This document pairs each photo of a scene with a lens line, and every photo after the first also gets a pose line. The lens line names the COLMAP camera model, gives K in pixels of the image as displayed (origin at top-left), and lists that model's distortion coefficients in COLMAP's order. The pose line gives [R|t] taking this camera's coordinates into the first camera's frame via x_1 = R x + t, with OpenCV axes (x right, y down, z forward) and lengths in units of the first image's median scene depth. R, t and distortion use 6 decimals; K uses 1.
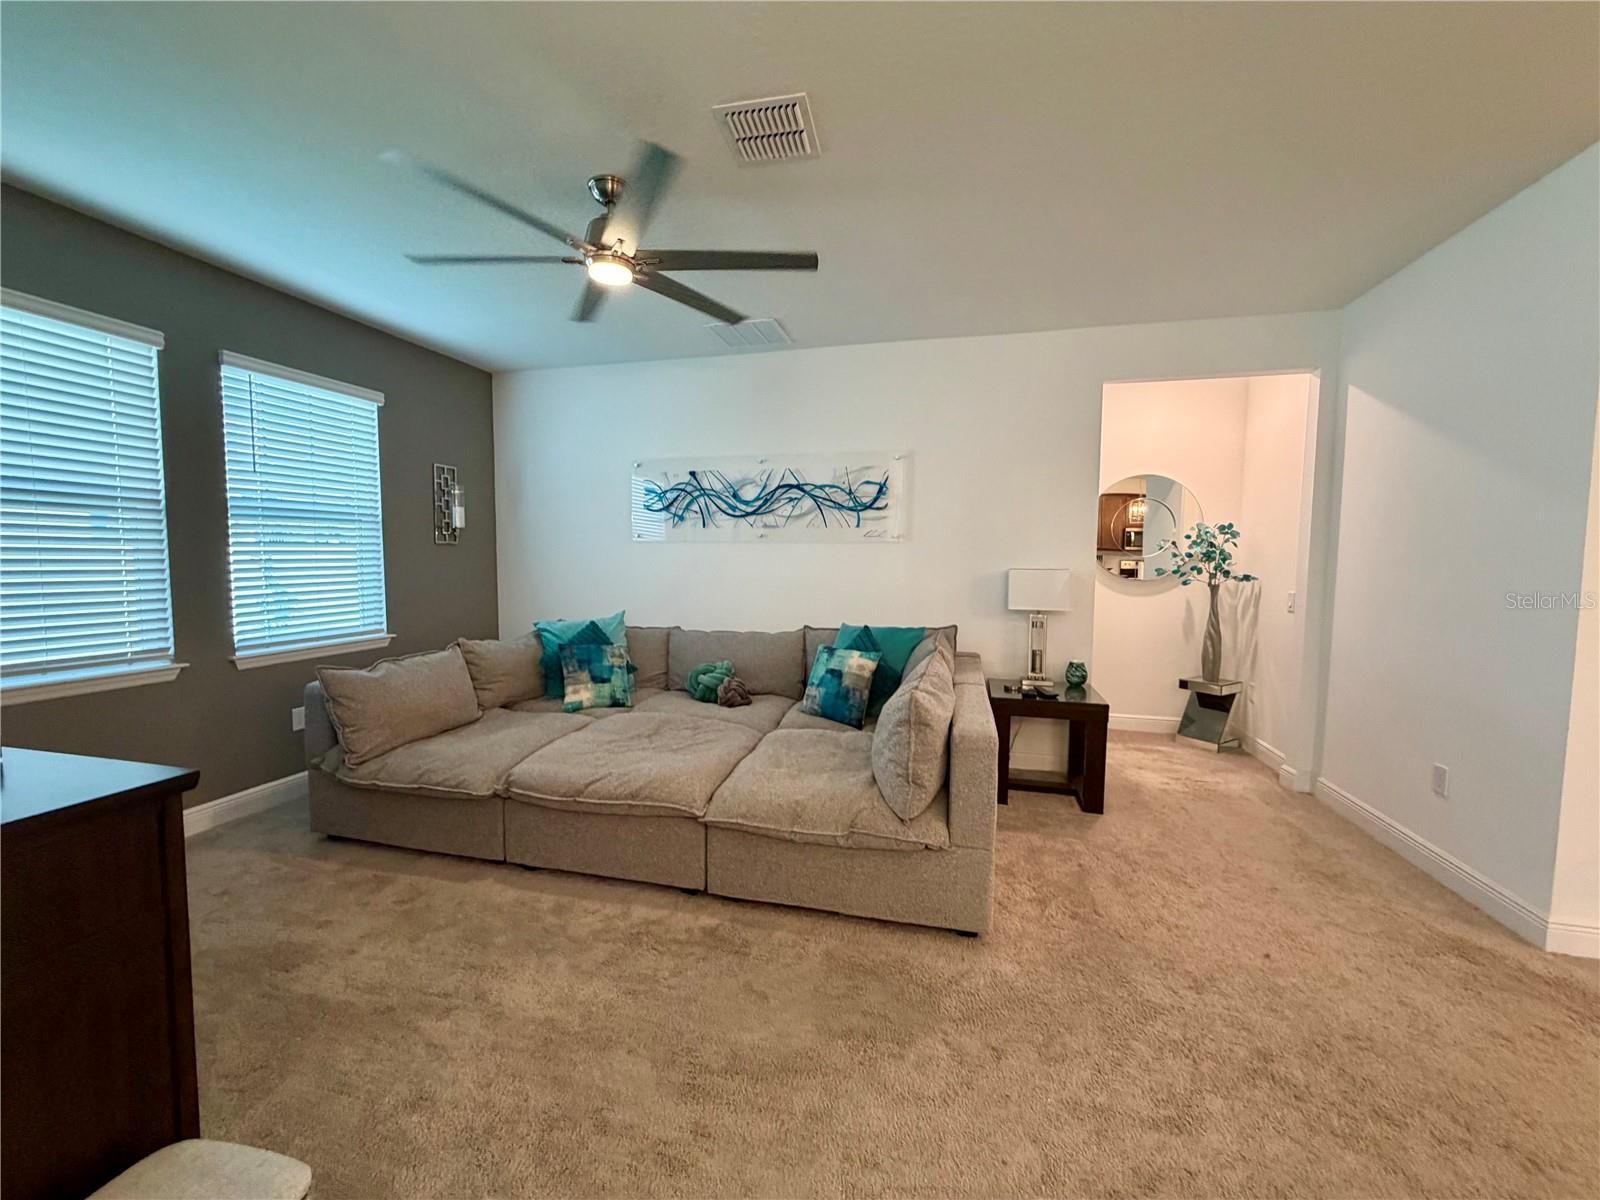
lens RADIAL K [[639.6, 0, 796.6], [0, 639.6, 602.1], [0, 0, 1]] dist [-0.000144, 0.000249]
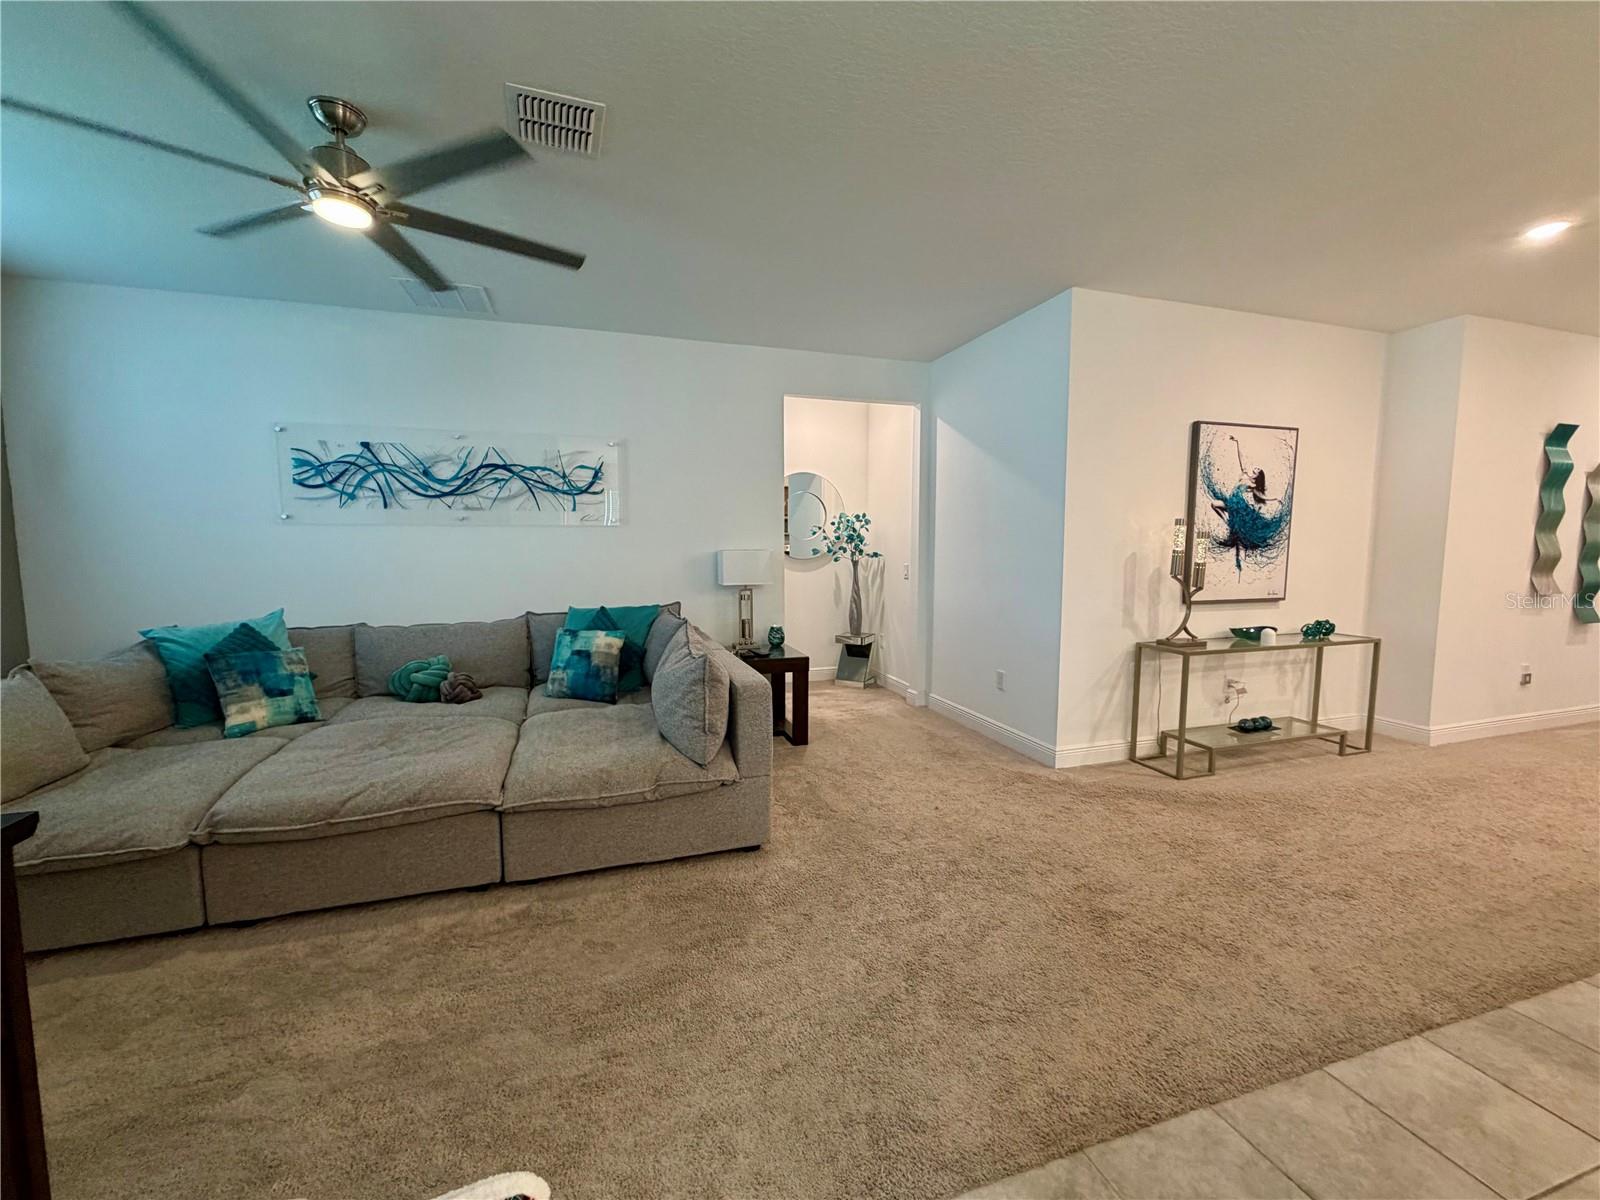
lens RADIAL K [[639.6, 0, 796.6], [0, 639.6, 602.1], [0, 0, 1]] dist [-0.000144, 0.000249]
pose [[0.846009, -0.057196, 0.530091, -0.193162], [0.045797, 0.998350, 0.034630, 0.008977], [-0.531198, -0.005021, 0.847233, -0.049185]]
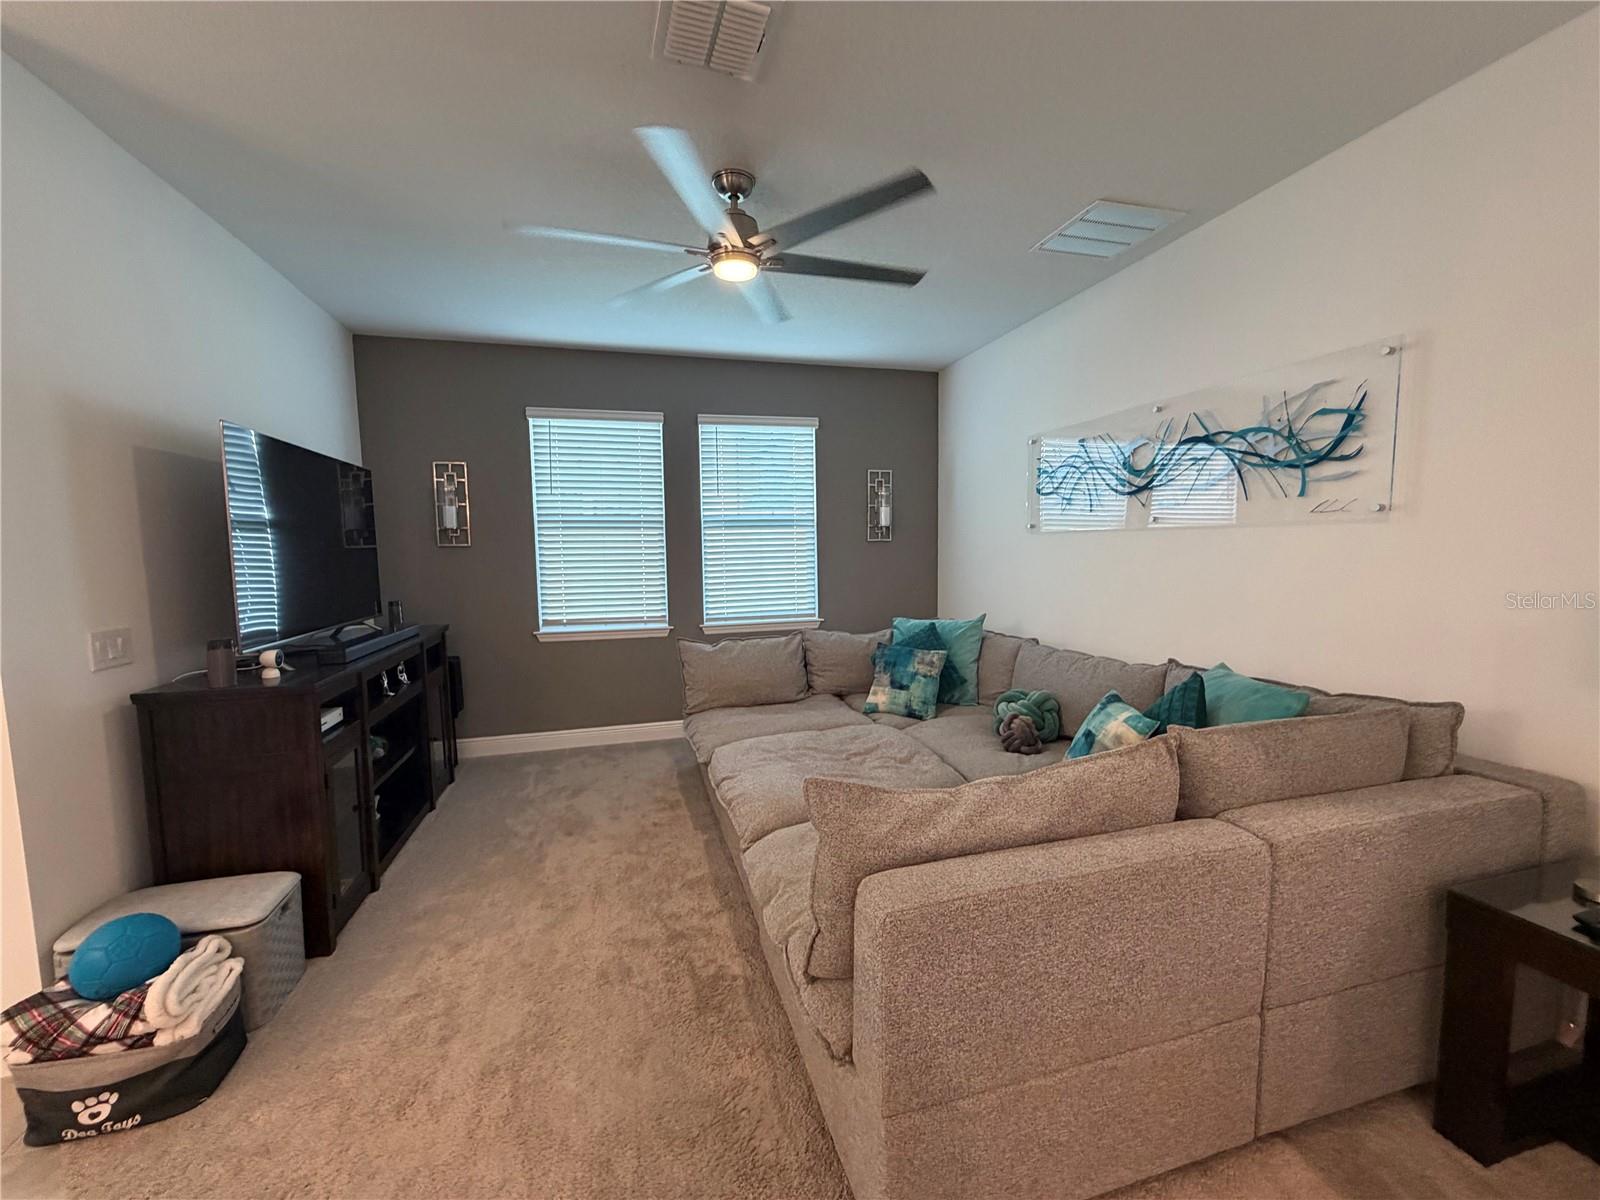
lens RADIAL K [[638.5, 0, 795.6], [0, 638.5, 604.8], [0, 0, 1]] dist [-0.000048, 0.000012]
pose [[0.498645, 0.064514, -0.864402, 0.468125], [-0.043387, 0.997834, 0.049444, -0.040918], [0.865720, 0.012849, 0.500364, 0.444967]]
